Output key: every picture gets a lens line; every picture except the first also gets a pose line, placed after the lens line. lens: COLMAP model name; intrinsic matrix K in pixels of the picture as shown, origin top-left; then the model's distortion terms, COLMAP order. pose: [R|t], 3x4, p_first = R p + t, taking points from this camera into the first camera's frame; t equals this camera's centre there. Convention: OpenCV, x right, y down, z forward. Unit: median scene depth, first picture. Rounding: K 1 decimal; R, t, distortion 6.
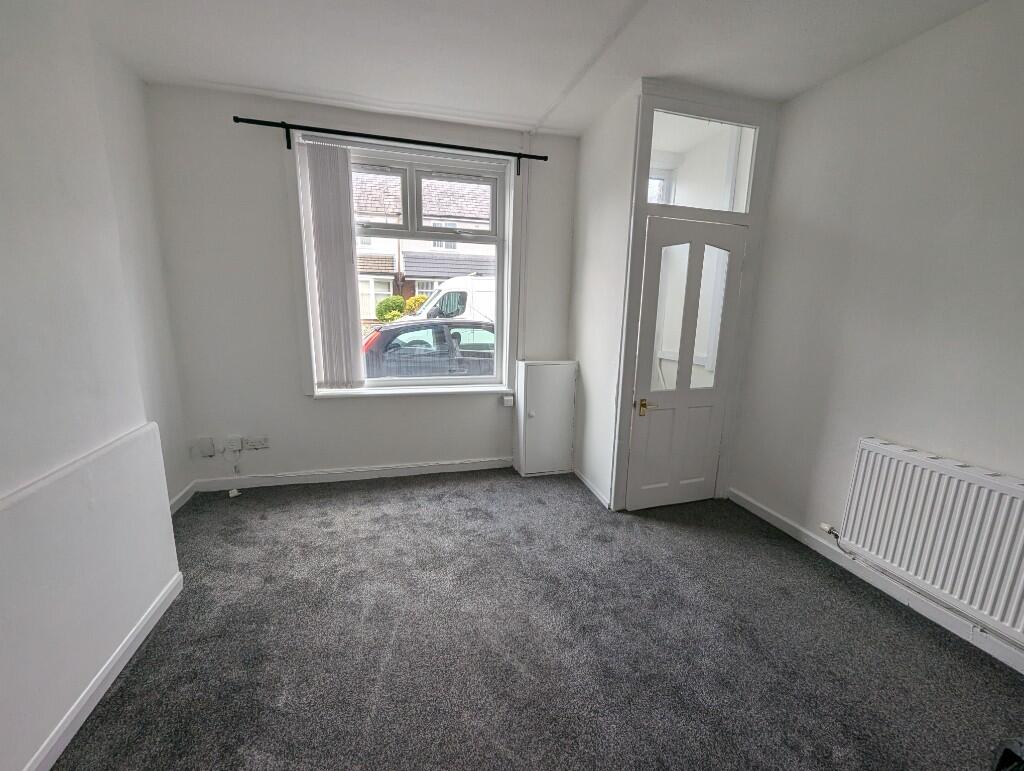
lens RADIAL K [[426.7, 0, 513.4], [0, 426.7, 387.7], [0, 0, 1]] dist [-0.002435, -0.000030]
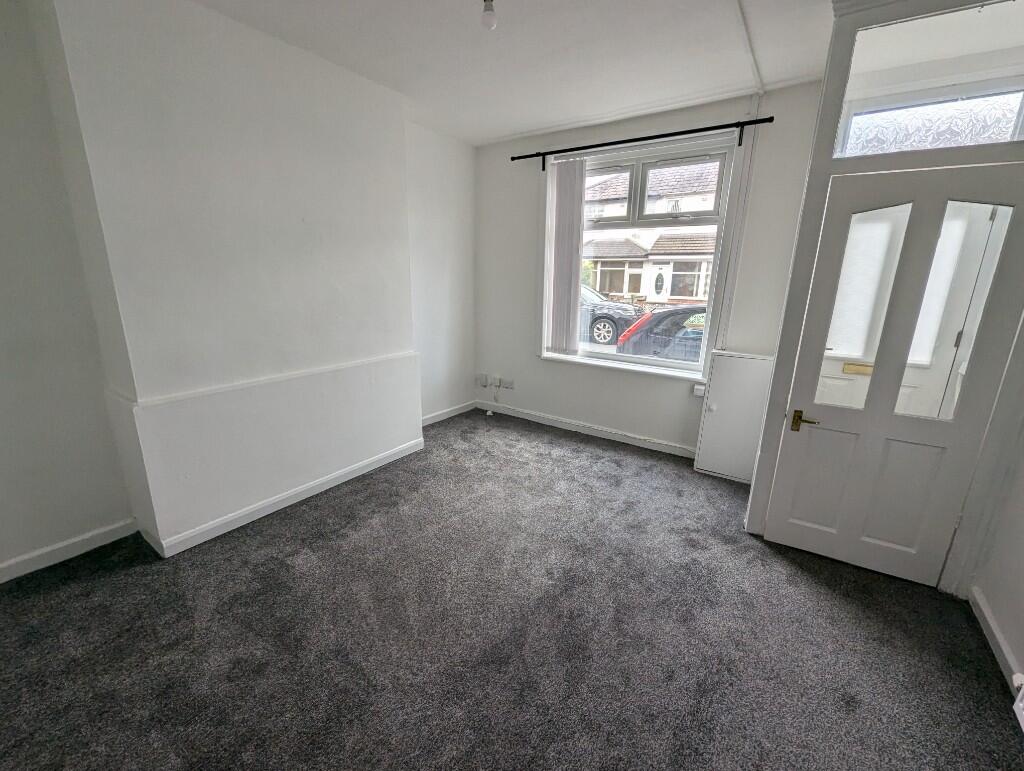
lens RADIAL K [[426.7, 0, 513.4], [0, 426.7, 387.7], [0, 0, 1]] dist [-0.002435, -0.000030]
pose [[0.645122, 0.183233, -0.741784, 0.500638], [-0.151897, 0.982198, 0.110515, -0.020335], [0.748829, 0.041379, 0.661470, 0.062506]]
